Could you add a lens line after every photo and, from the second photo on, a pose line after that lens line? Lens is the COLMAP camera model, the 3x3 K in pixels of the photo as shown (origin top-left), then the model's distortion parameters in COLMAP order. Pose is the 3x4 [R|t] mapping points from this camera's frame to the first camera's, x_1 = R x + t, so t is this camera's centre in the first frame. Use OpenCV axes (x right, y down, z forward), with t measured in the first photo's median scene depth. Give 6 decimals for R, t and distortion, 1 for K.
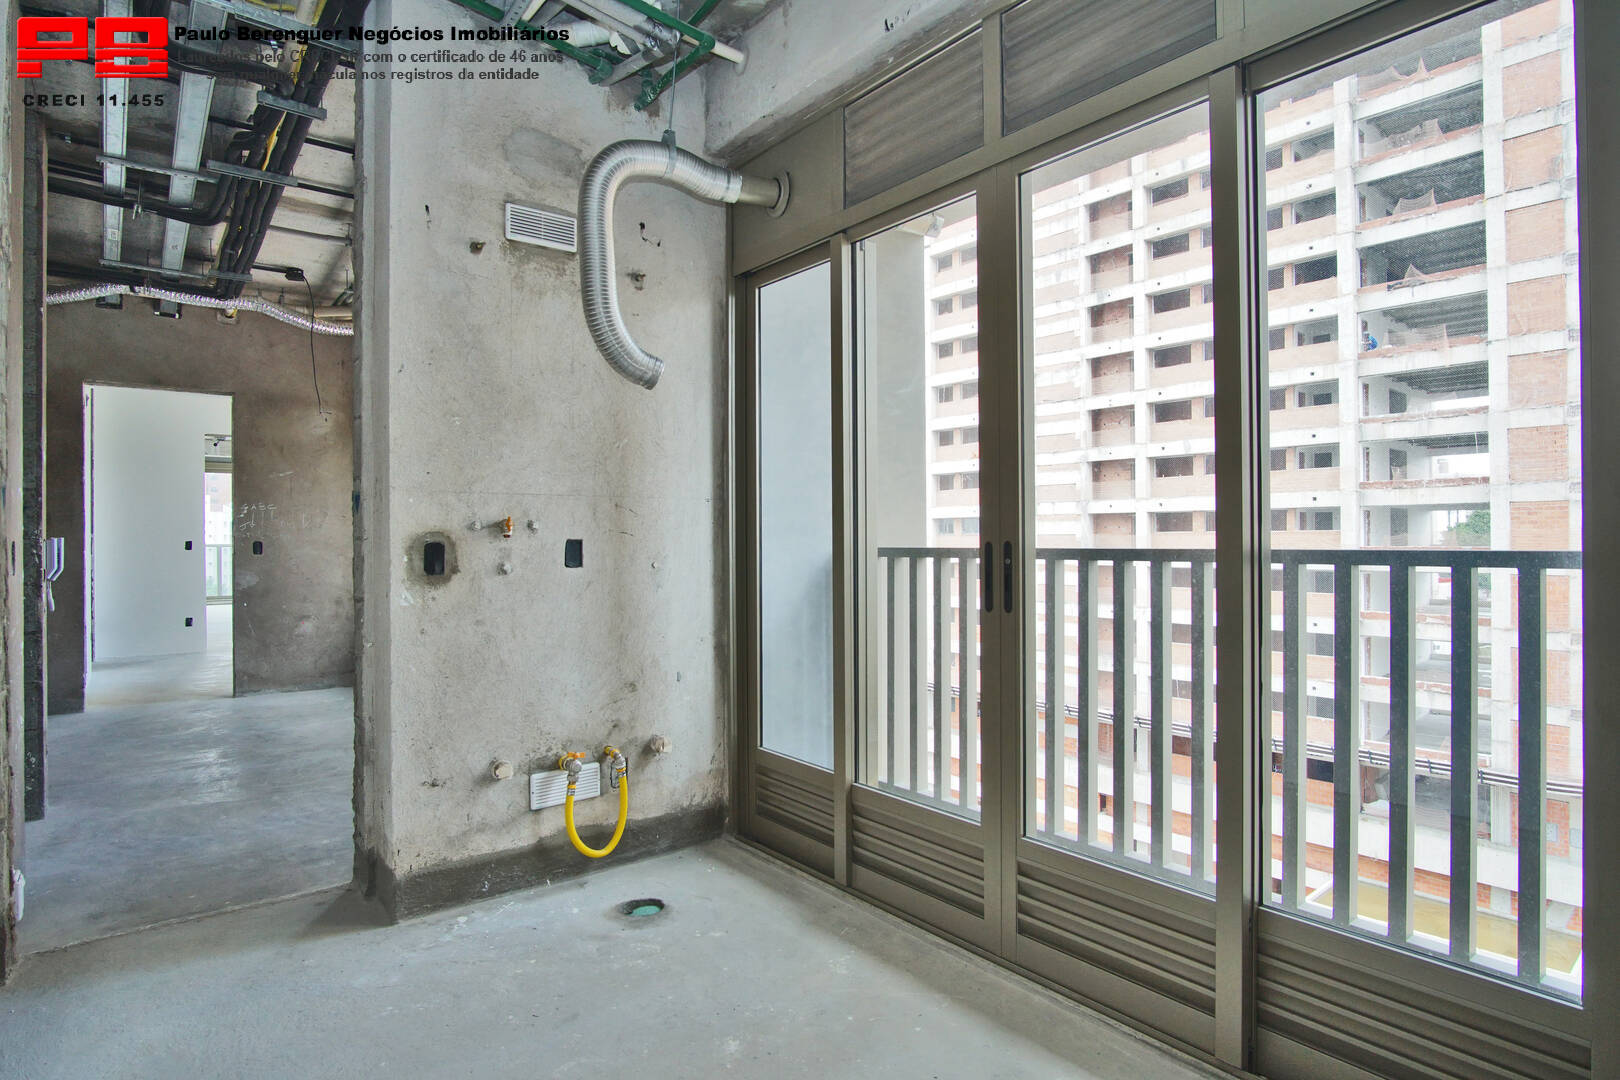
lens RADIAL K [[869.5, 0, 807.5], [0, 869.5, 540.2], [0, 0, 1]] dist [-0.028968, 0.003607]
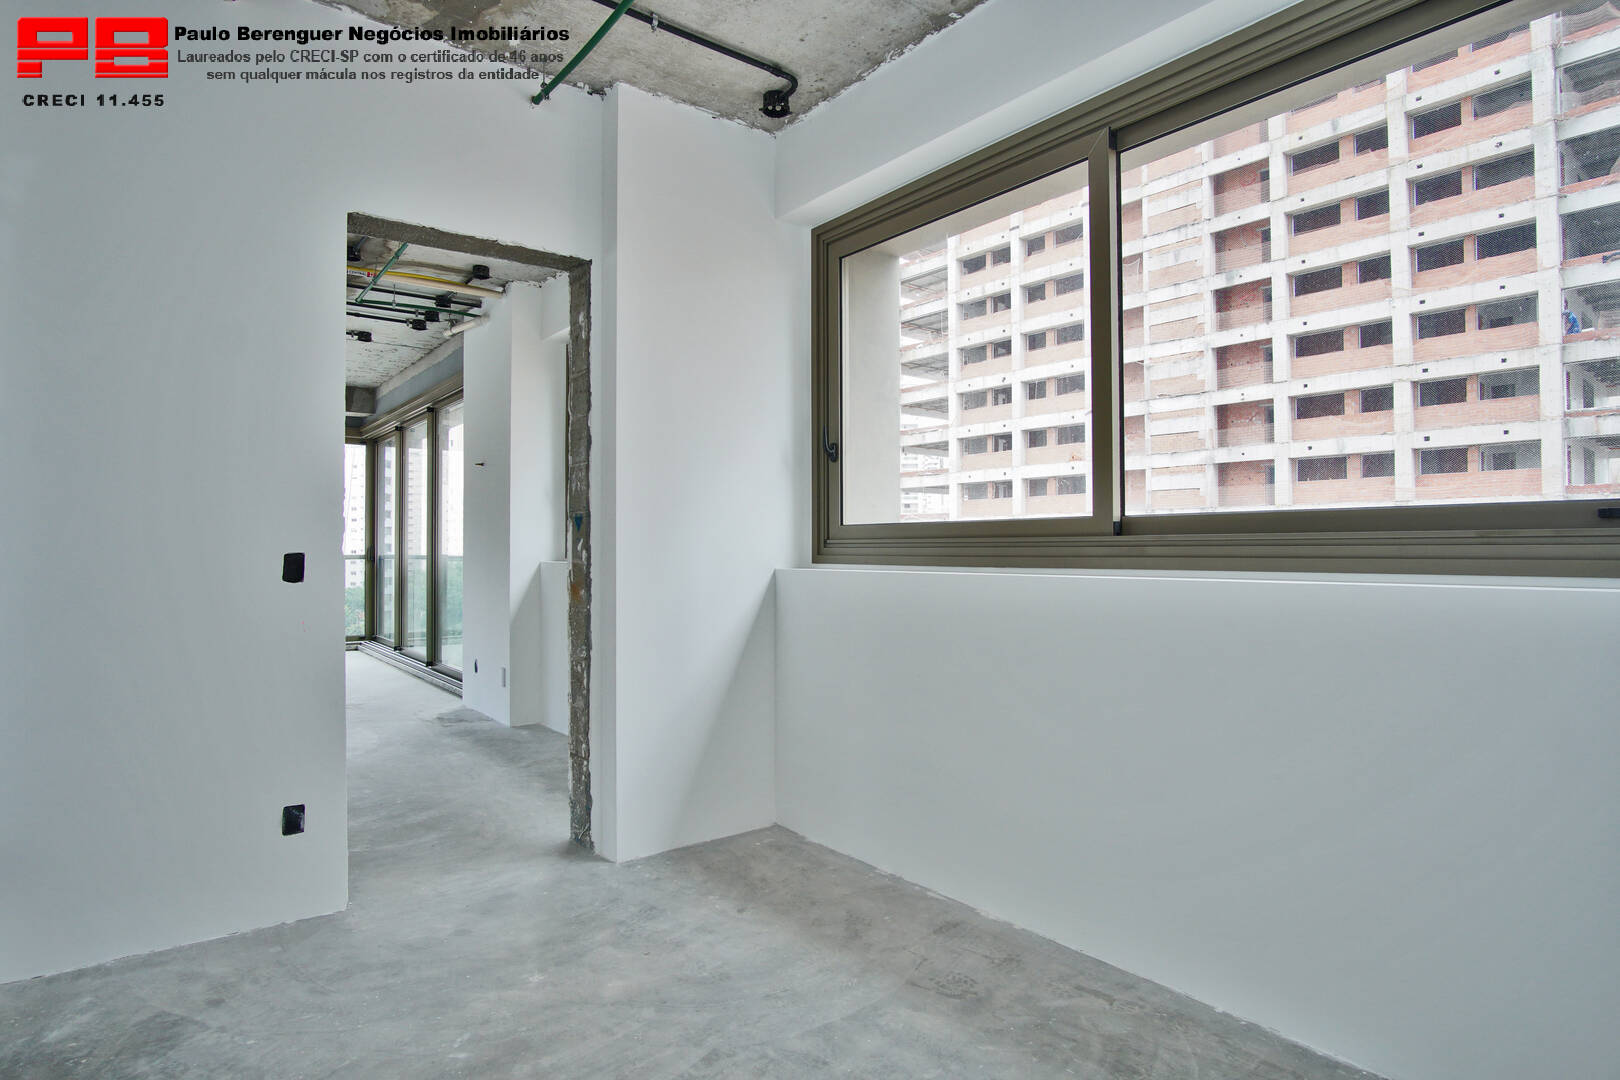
lens RADIAL K [[869.5, 0, 806.3], [0, 869.5, 539.3], [0, 0, 1]] dist [-0.028968, 0.003607]
pose [[0.999993, 0.001618, -0.003398, -0.113561], [-0.001663, 0.999911, -0.013241, -0.001197], [0.003377, 0.013247, 0.999907, 0.145838]]
